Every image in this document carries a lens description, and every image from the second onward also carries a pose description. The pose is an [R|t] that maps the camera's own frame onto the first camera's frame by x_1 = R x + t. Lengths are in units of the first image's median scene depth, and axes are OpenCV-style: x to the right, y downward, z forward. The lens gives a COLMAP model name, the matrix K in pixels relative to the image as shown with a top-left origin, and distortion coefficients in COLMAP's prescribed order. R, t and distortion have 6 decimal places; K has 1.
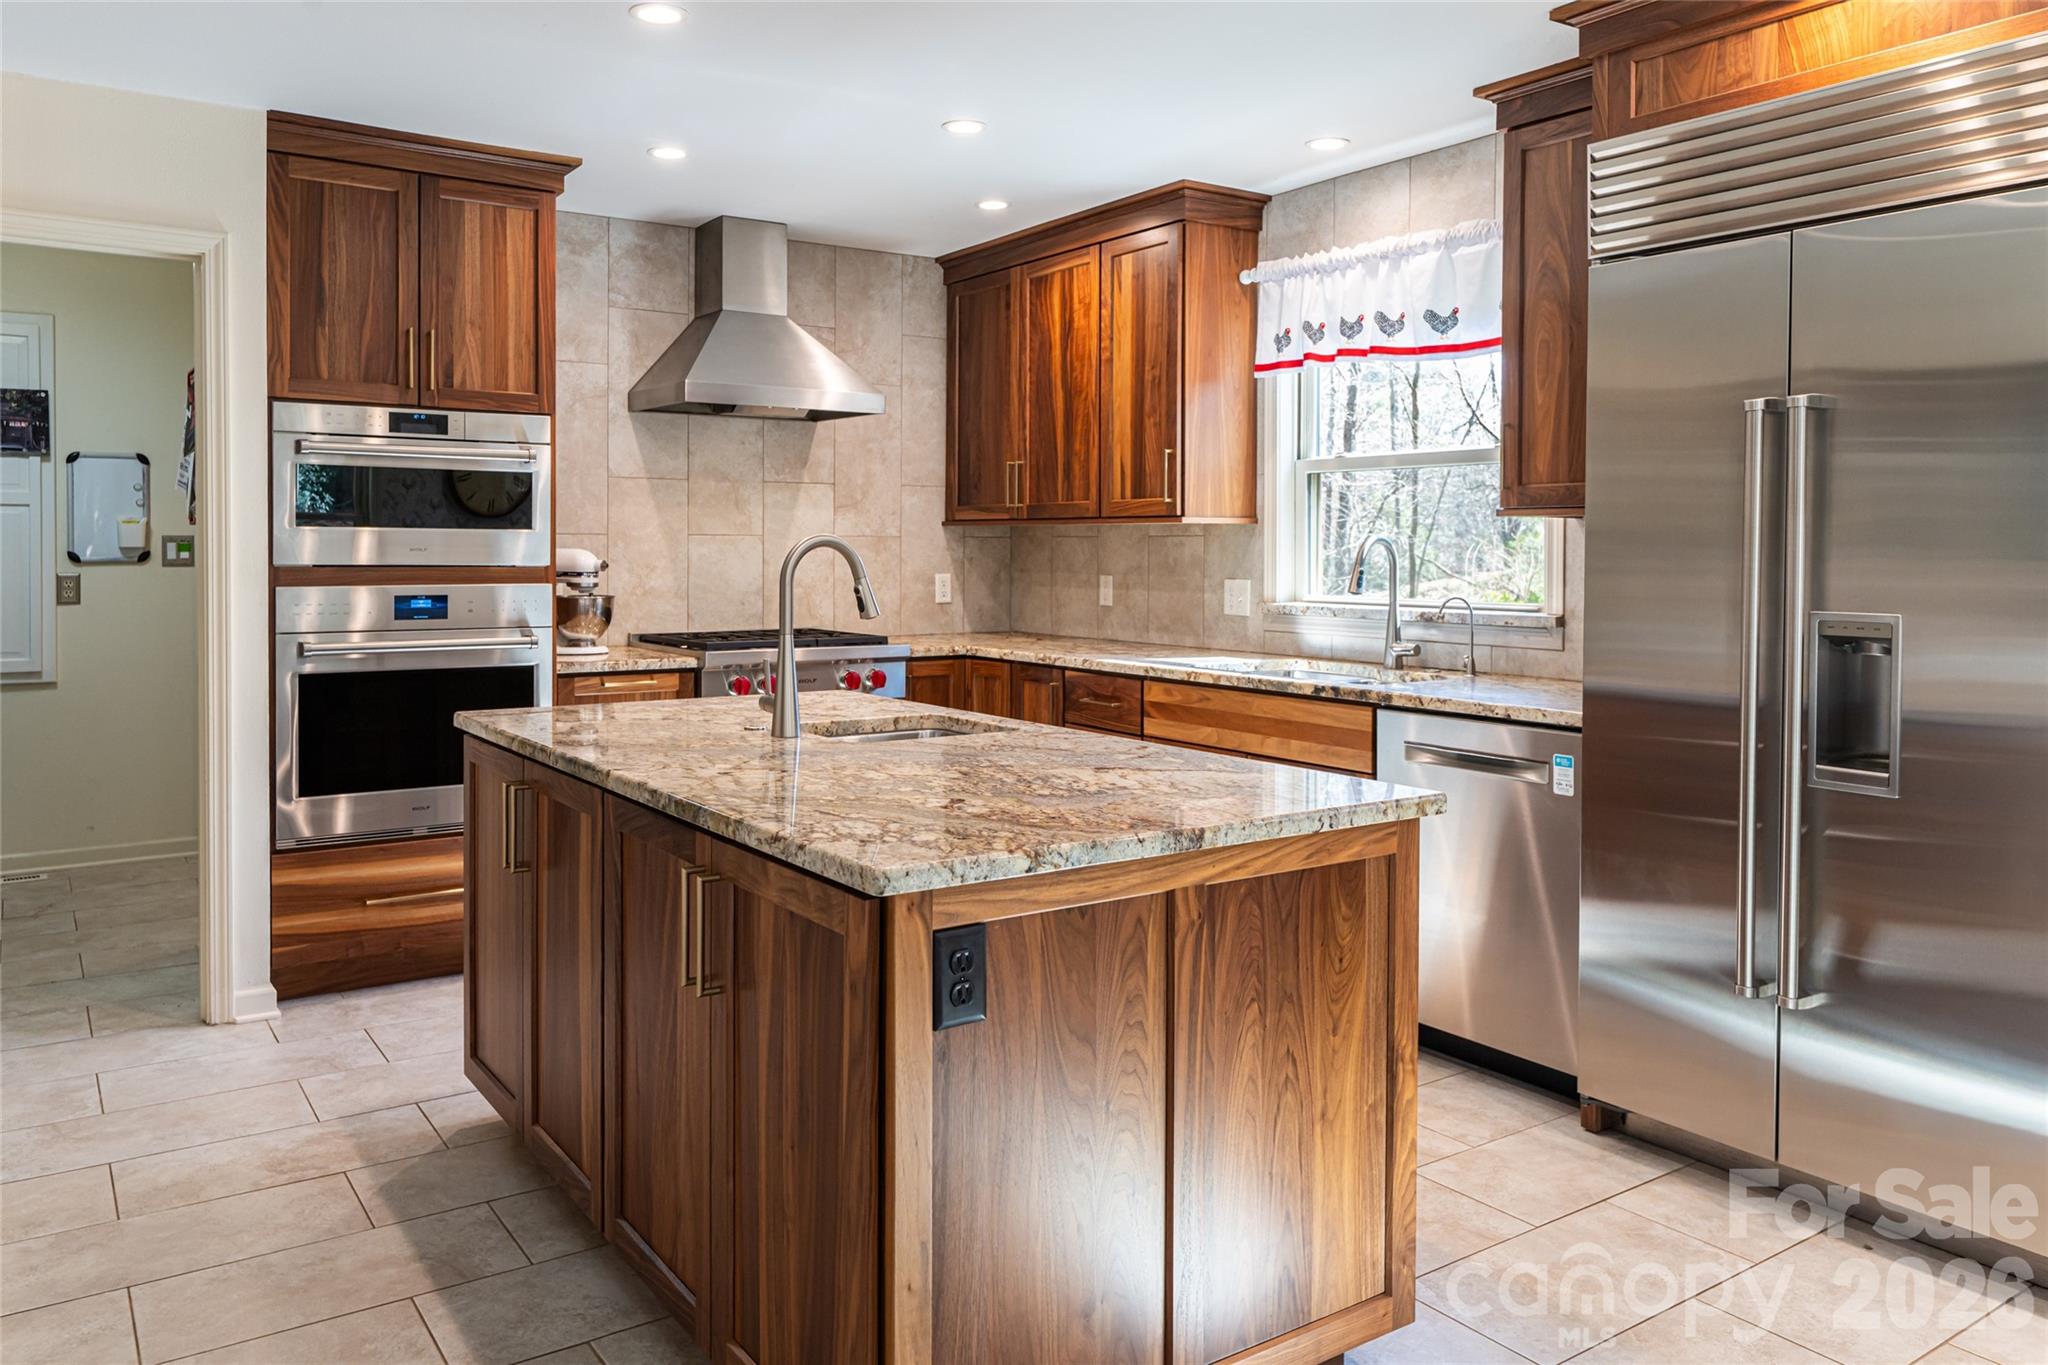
lens RADIAL K [[1438.3, 0, 973.0], [0, 1438.3, 578.5], [0, 0, 1]] dist [-0.020520, 0.006335]
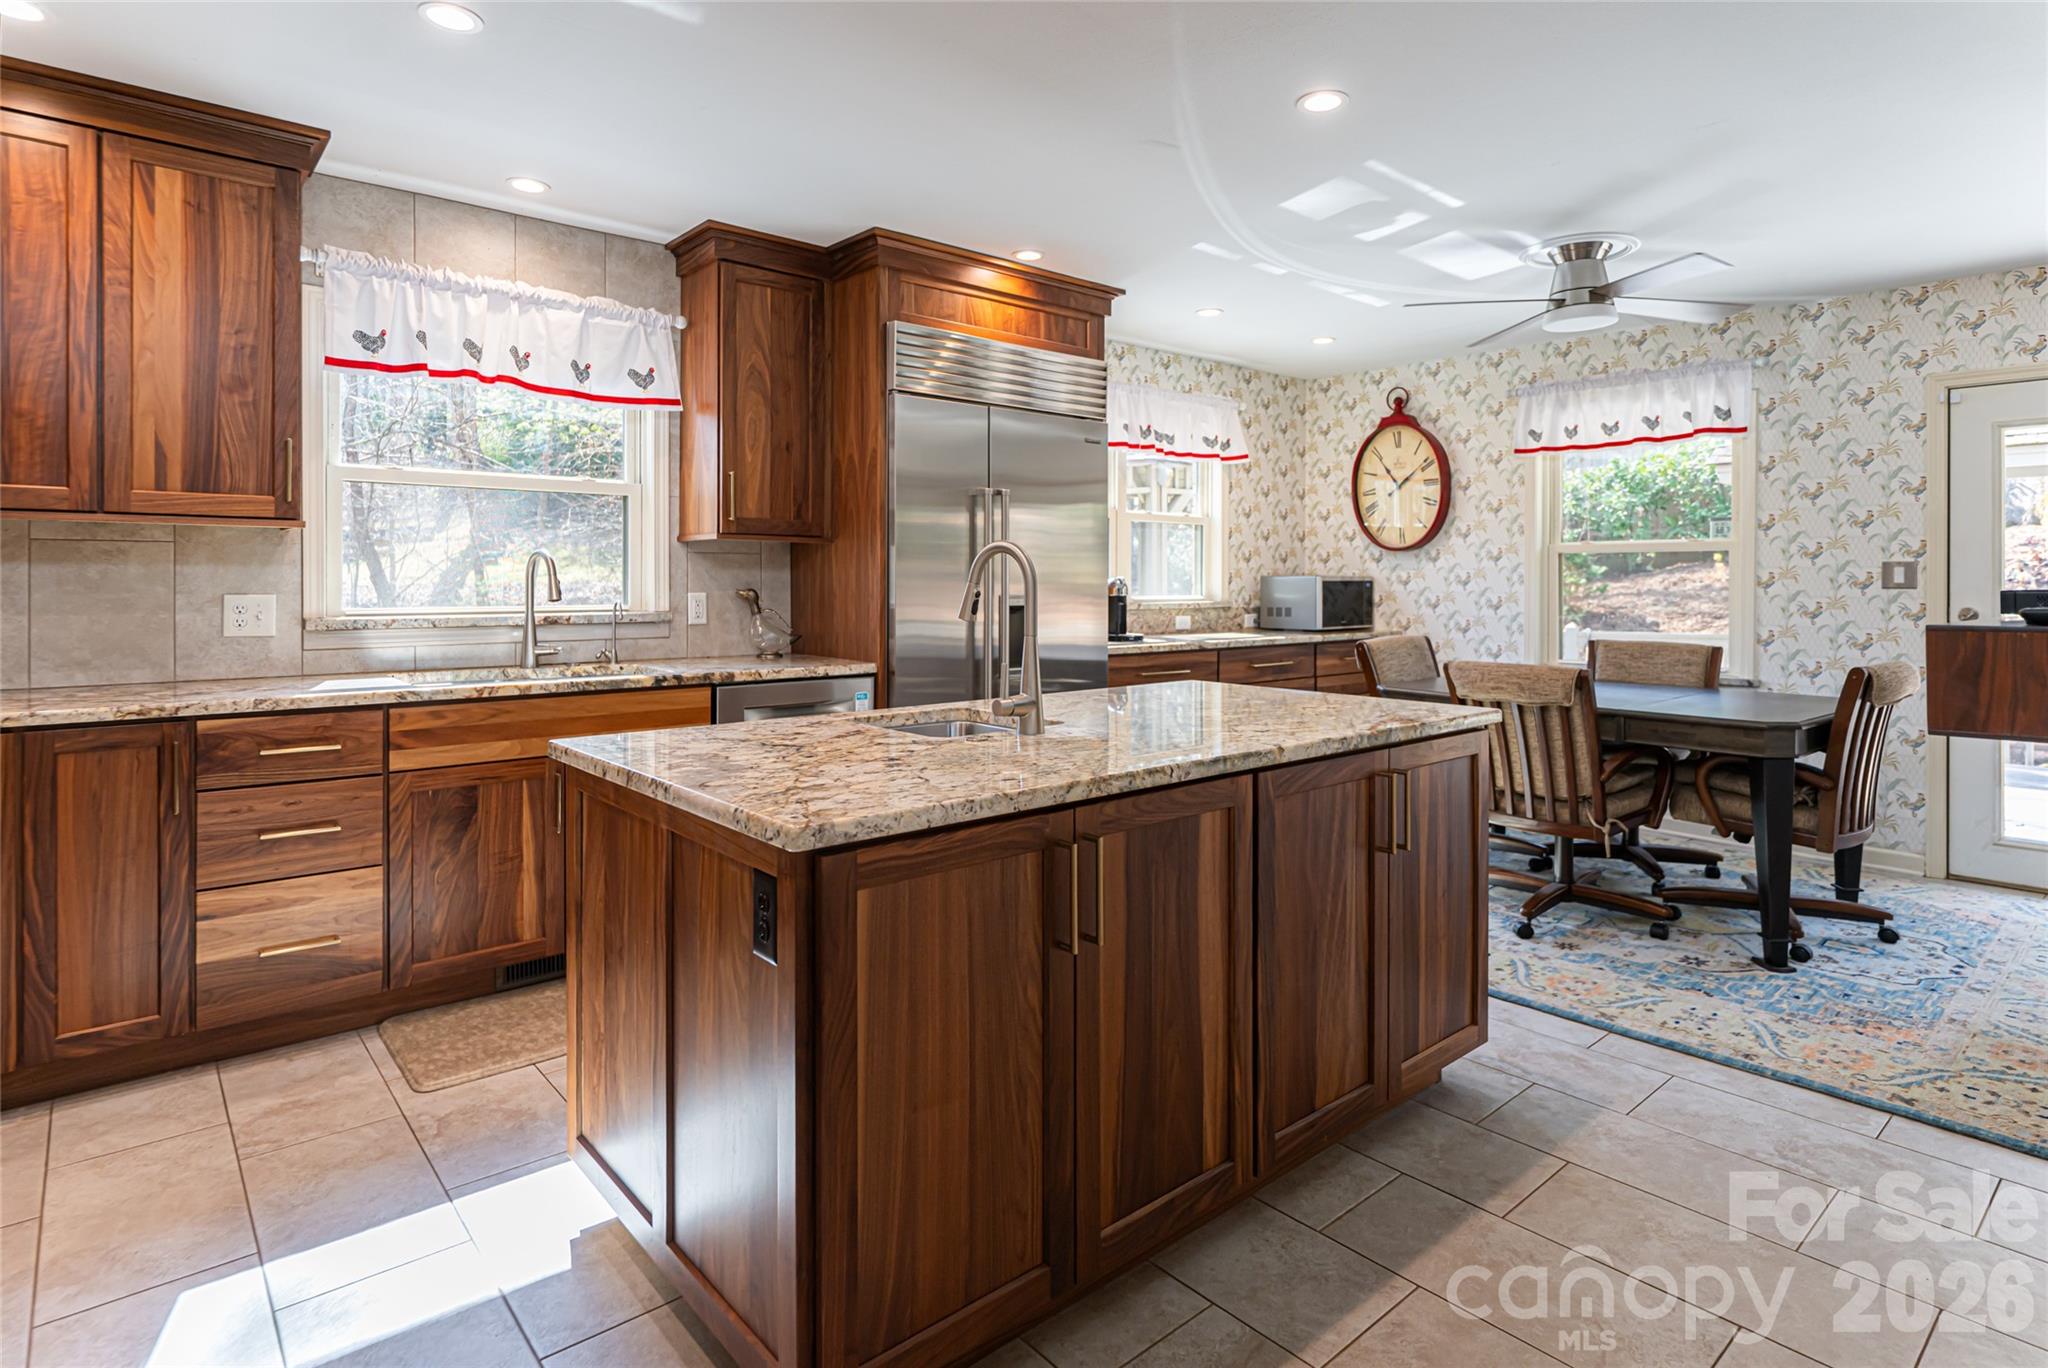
lens RADIAL K [[1080.2, 0, 1033.1], [0, 1080.2, 585.8], [0, 0, 1]] dist [-0.002229, 0.000619]
pose [[-0.128159, -0.009296, 0.991710, -0.624515], [0.017871, 0.999772, 0.011681, -0.004535], [-0.991593, 0.019220, -0.127963, 0.750972]]
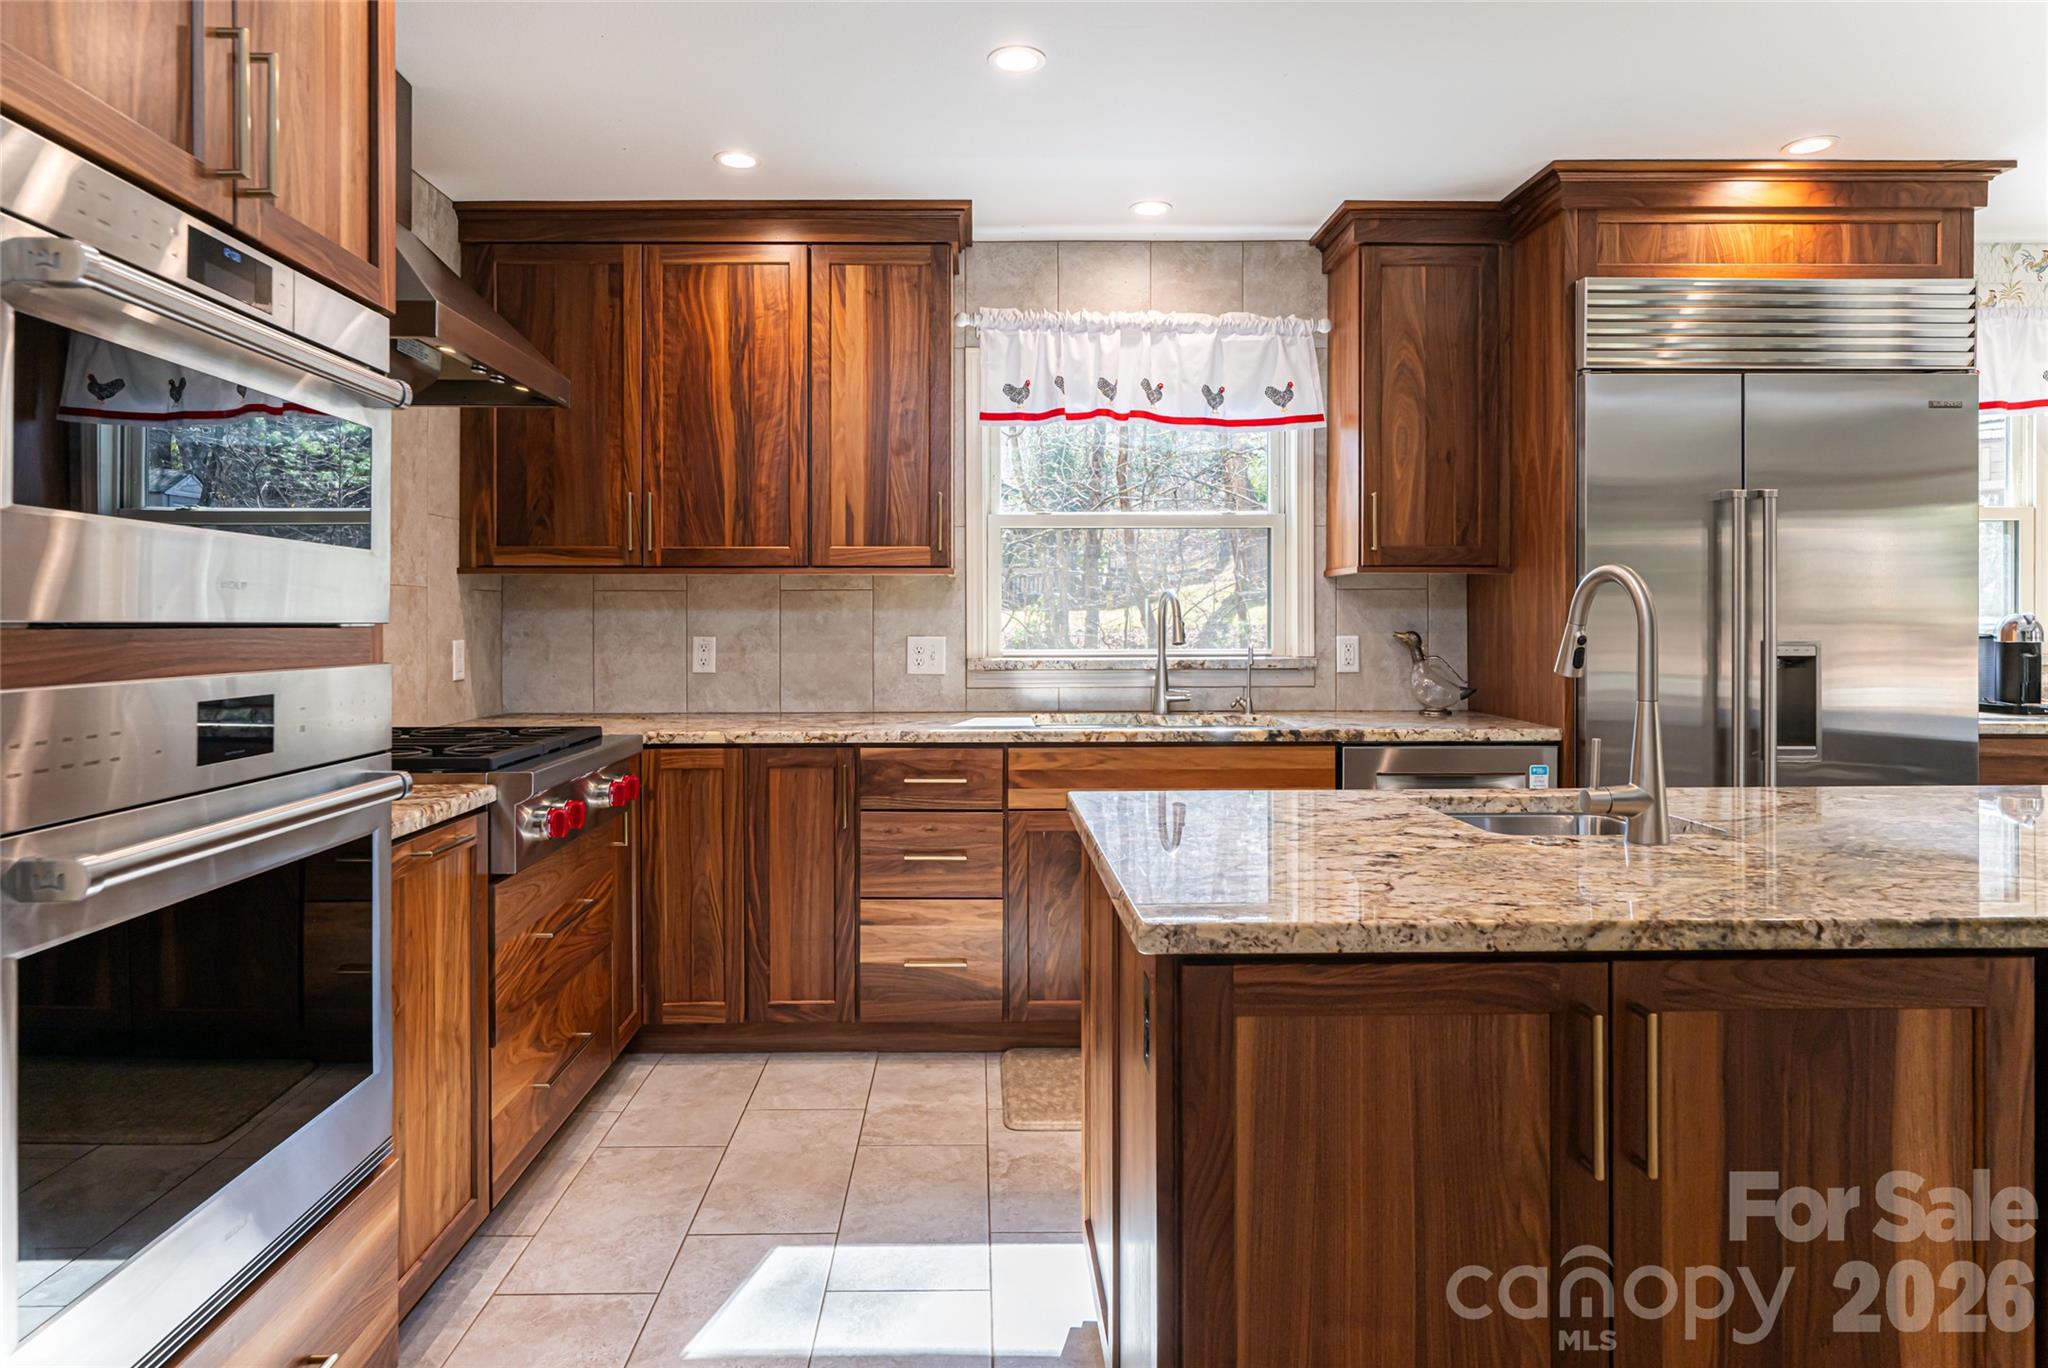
lens RADIAL K [[1212.6, 0, 985.3], [0, 1212.6, 627.4], [0, 0, 1]] dist [-0.003273, 0.001449]
pose [[0.545776, -0.009950, 0.837872, -0.562986], [0.022519, 0.999743, -0.002796, -0.002570], [-0.837629, 0.020394, 0.545859, 0.645253]]
